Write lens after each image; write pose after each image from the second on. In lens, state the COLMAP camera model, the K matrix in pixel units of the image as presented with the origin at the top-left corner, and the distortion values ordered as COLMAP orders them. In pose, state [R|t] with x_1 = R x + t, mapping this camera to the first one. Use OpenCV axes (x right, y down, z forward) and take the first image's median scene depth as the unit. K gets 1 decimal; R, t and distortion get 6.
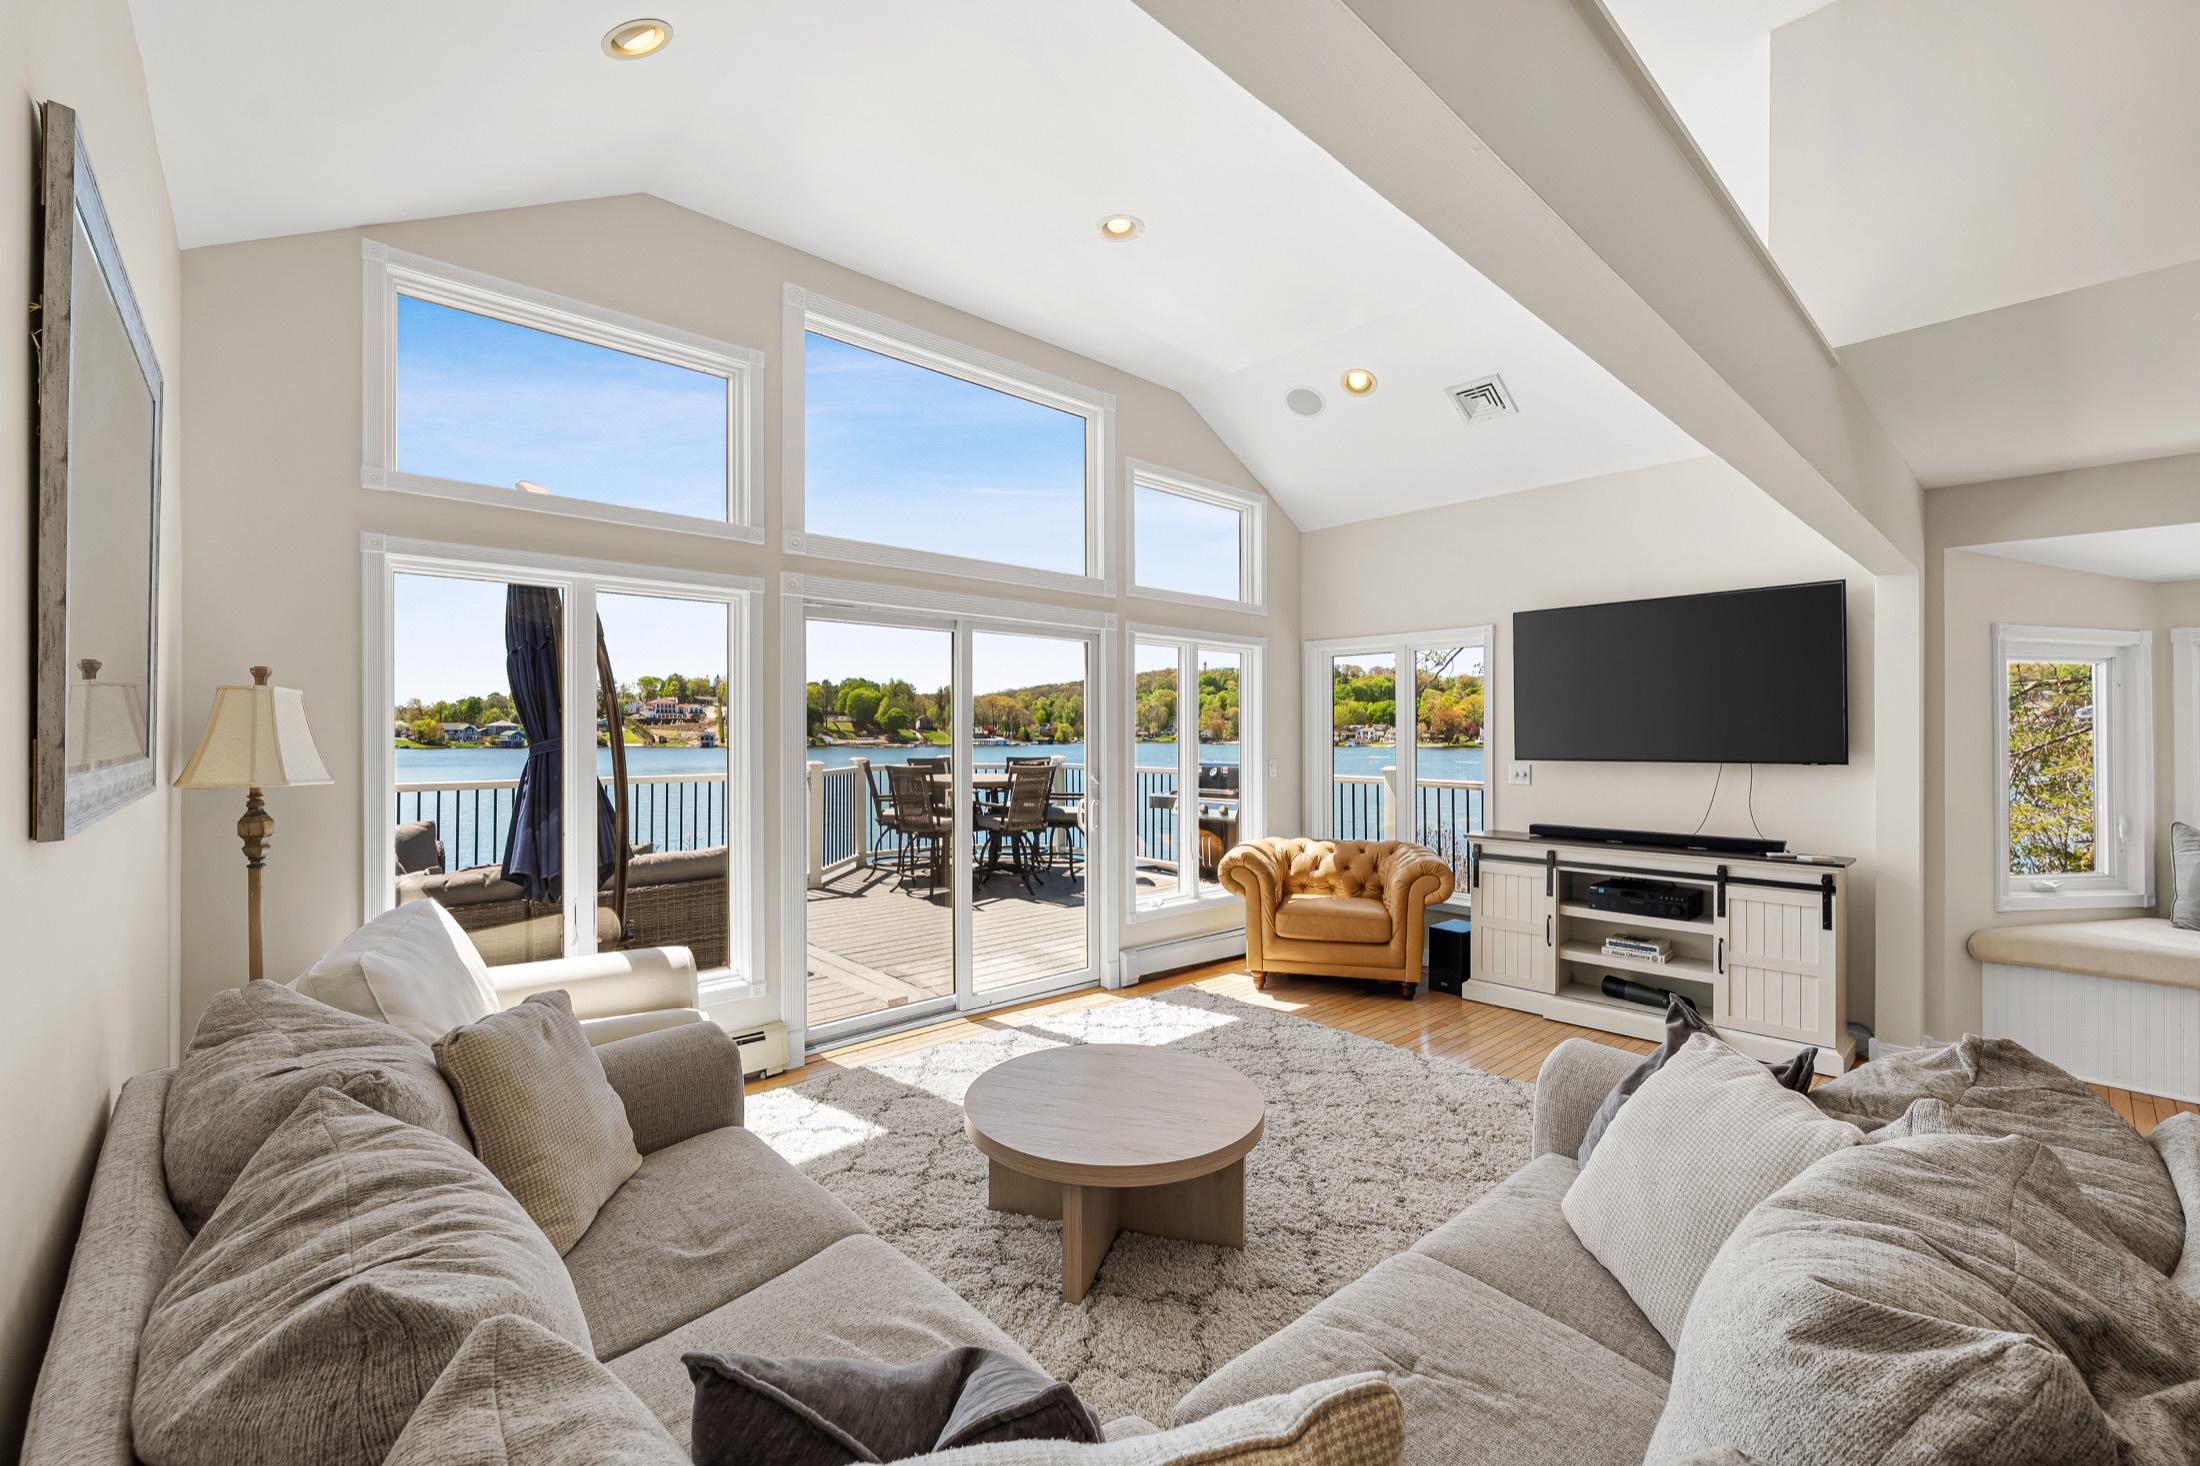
lens RADIAL K [[896.5, 0, 1100.0], [0, 896.5, 733.0], [0, 0, 1]] dist [-0.001247, -0.000048]
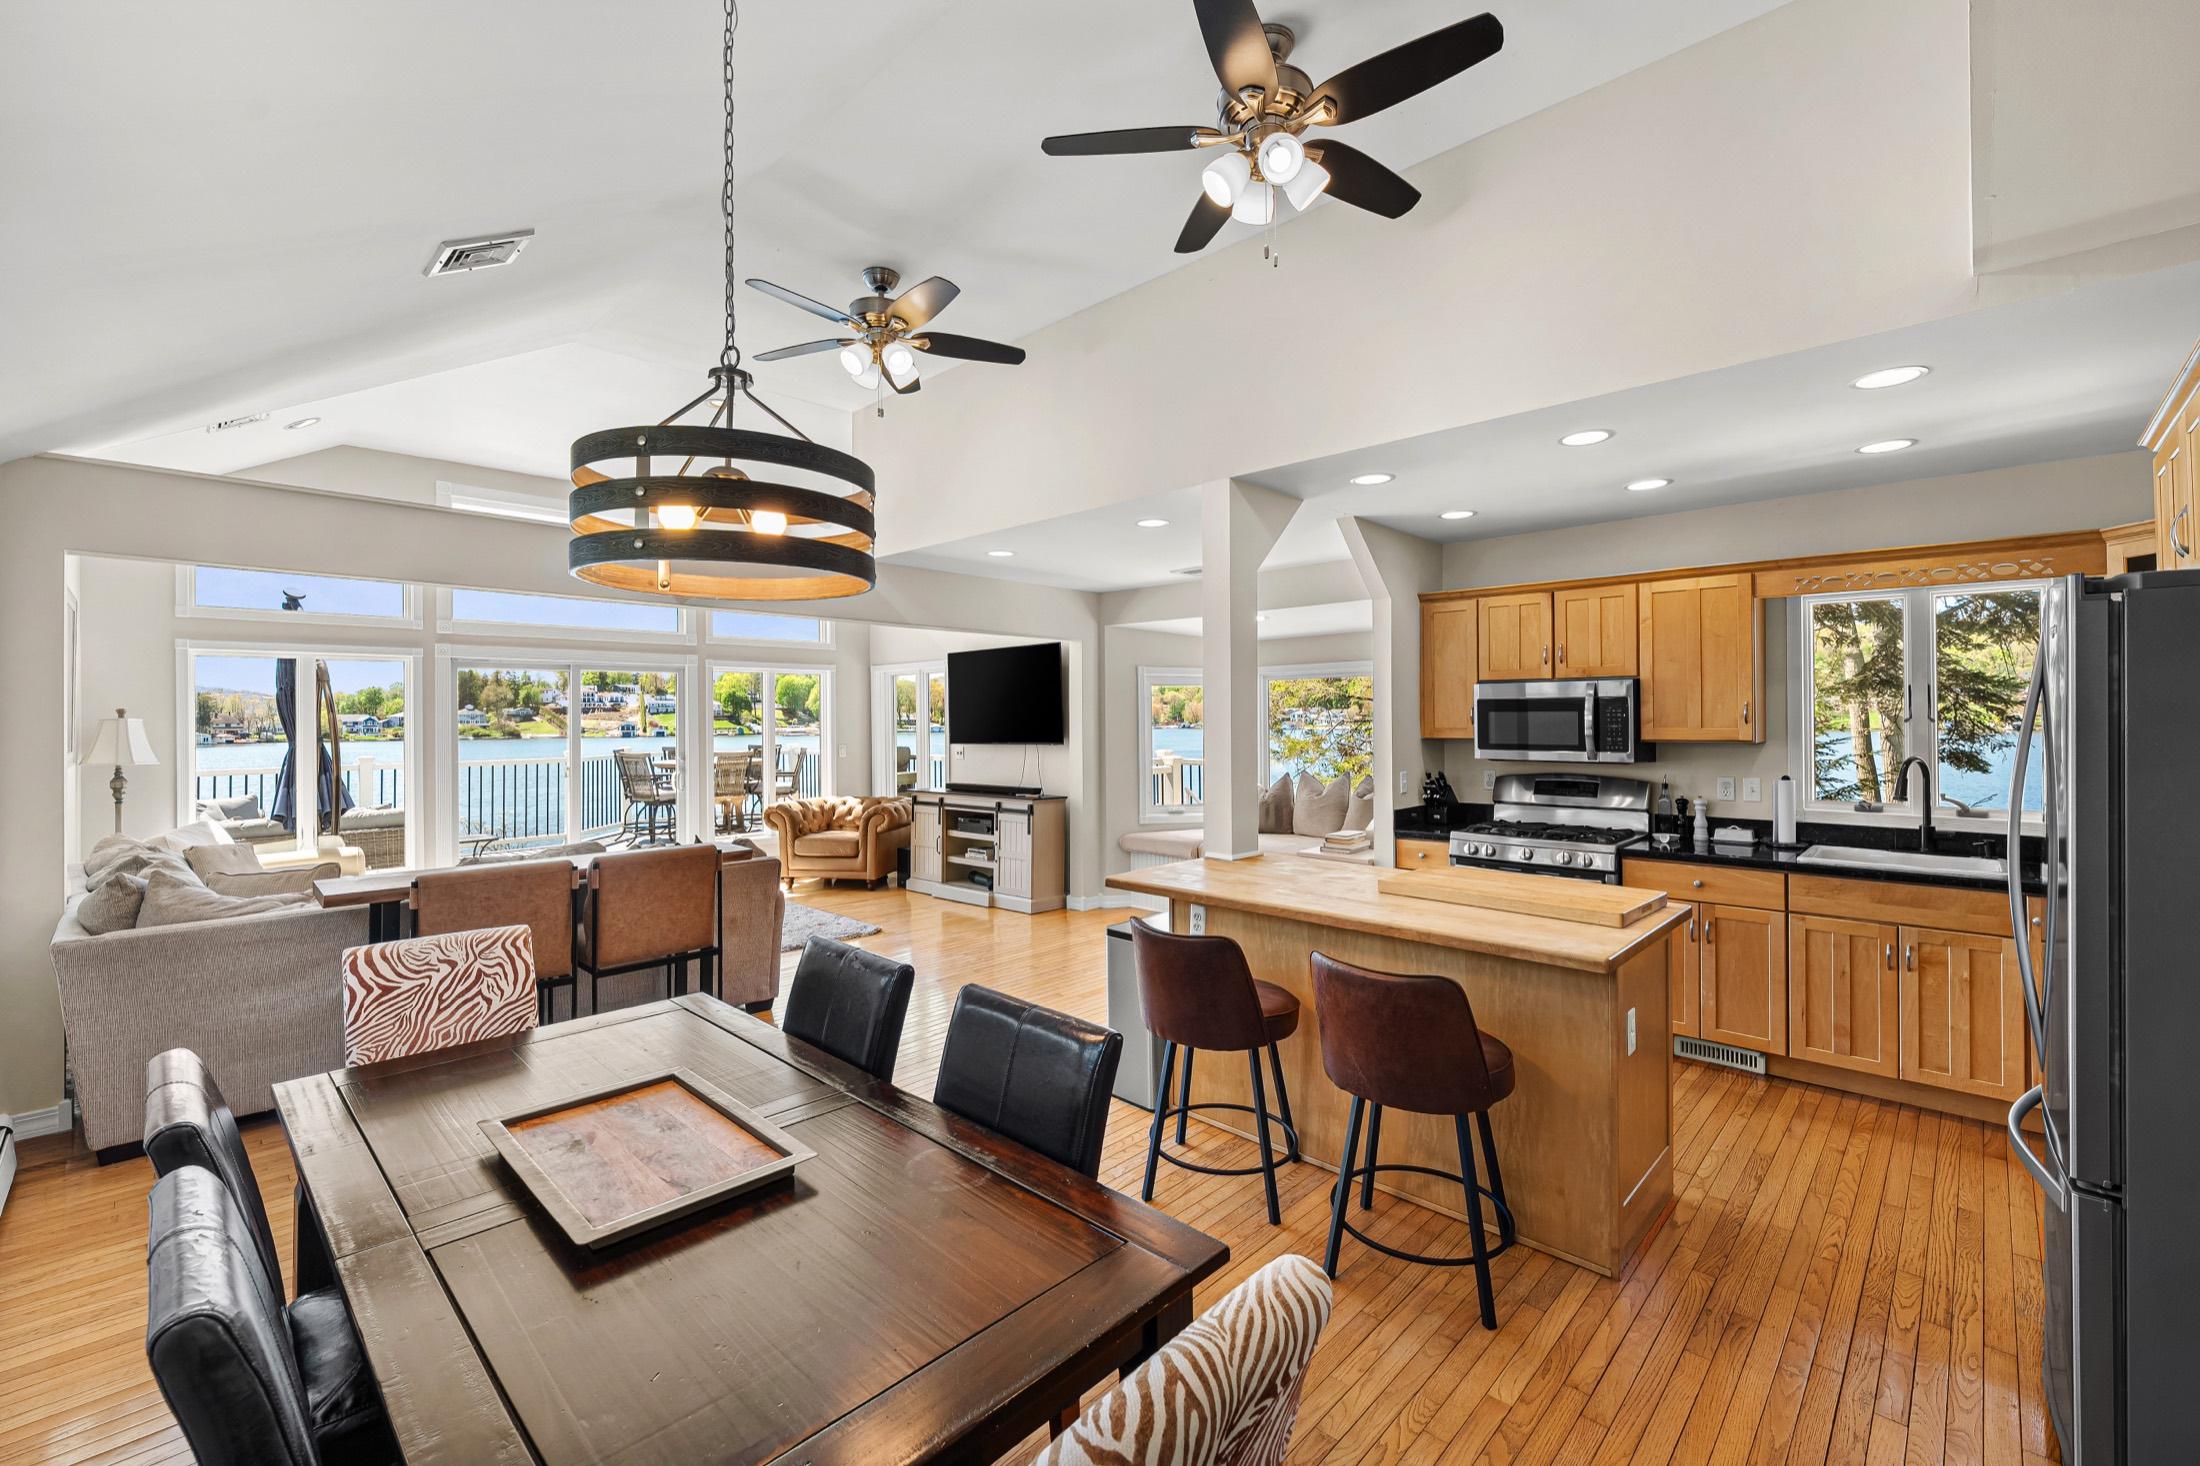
lens RADIAL K [[914.1, 0, 1107.0], [0, 914.1, 710.9], [0, 0, 1]] dist [0.001319, 0.000163]
pose [[0.997992, -0.009537, 0.062615, 0.646907], [0.009985, 0.999927, -0.006848, -0.015589], [-0.062545, 0.007460, 0.998014, -0.674370]]
